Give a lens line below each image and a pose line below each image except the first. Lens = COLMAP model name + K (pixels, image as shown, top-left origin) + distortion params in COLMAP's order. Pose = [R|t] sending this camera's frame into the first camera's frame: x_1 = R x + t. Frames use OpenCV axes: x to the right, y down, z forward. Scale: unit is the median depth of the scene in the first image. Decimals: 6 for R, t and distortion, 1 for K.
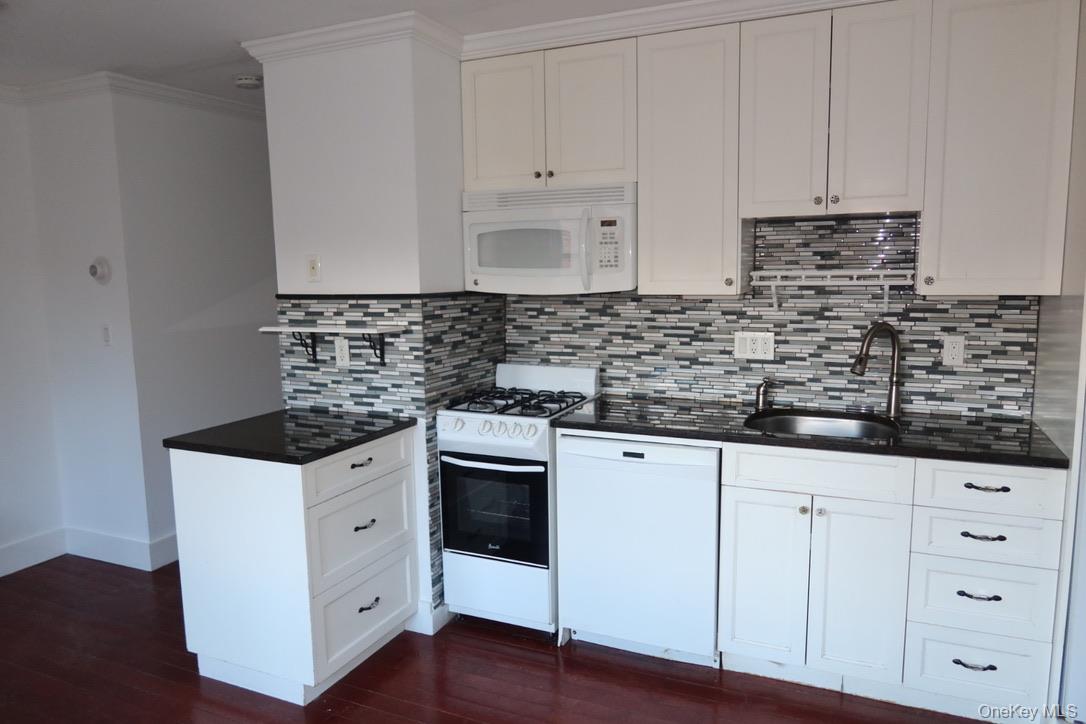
lens RADIAL K [[748.4, 0, 544.4], [0, 748.4, 366.2], [0, 0, 1]] dist [-0.025592, 0.009089]
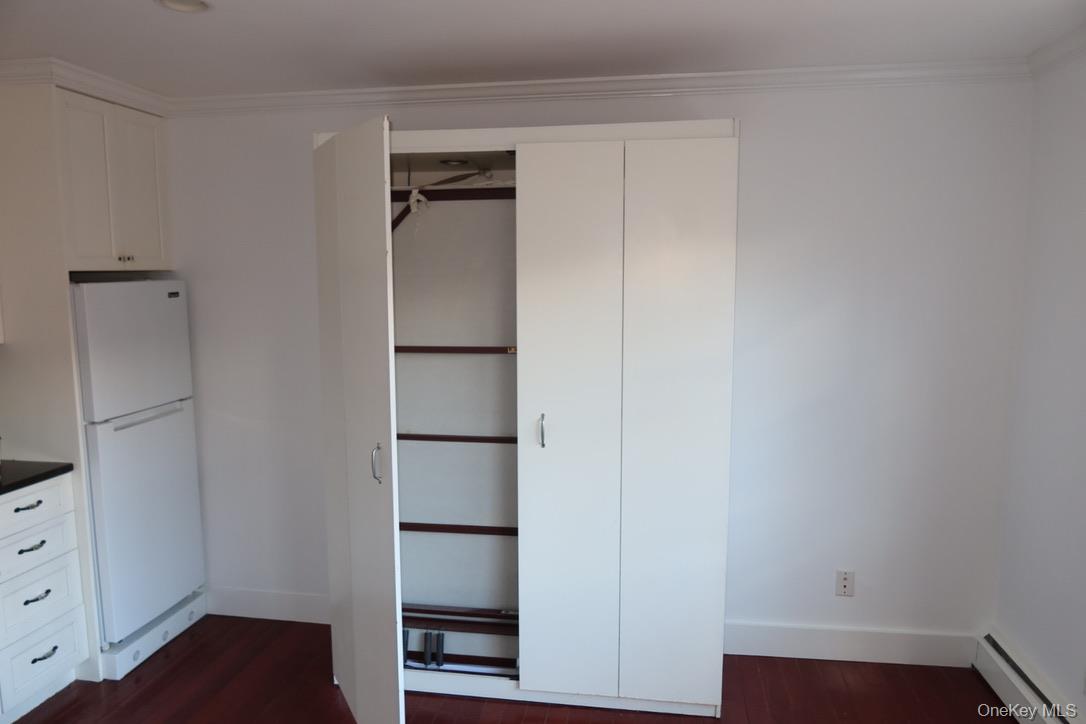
lens RADIAL K [[748.4, 0, 544.4], [0, 748.4, 366.2], [0, 0, 1]] dist [-0.025592, 0.009089]
pose [[-0.259684, -0.104596, 0.960012, -0.546629], [0.133429, 0.980696, 0.142942, -0.086683], [-0.956431, 0.165214, -0.240715, 0.335330]]
